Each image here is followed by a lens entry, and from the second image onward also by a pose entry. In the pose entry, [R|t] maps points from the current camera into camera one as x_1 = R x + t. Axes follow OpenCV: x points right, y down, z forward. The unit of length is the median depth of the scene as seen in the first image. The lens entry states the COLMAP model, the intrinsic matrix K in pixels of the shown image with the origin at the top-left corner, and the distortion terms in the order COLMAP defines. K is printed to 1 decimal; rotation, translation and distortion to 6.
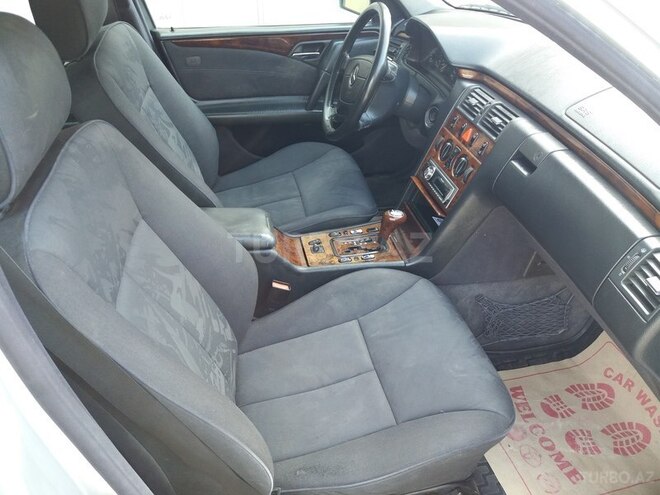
lens RADIAL K [[543.0, 0, 330.0], [0, 543.0, 247.5], [0, 0, 1]] dist [0.026983, -0.062076]
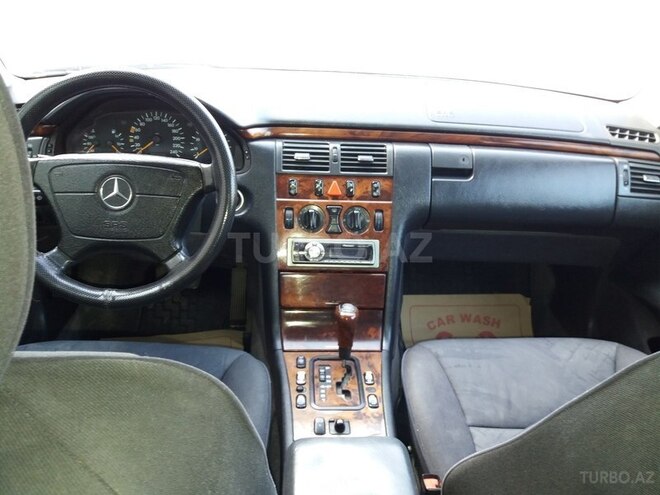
lens RADIAL K [[543.0, 0, 330.0], [0, 543.0, 247.5], [0, 0, 1]] dist [0.026983, -0.062076]
pose [[0.125605, -0.396663, 0.909330, -0.555941], [0.494406, 0.819687, 0.289267, -0.381101], [-0.860108, 0.413245, 0.299070, 0.790426]]
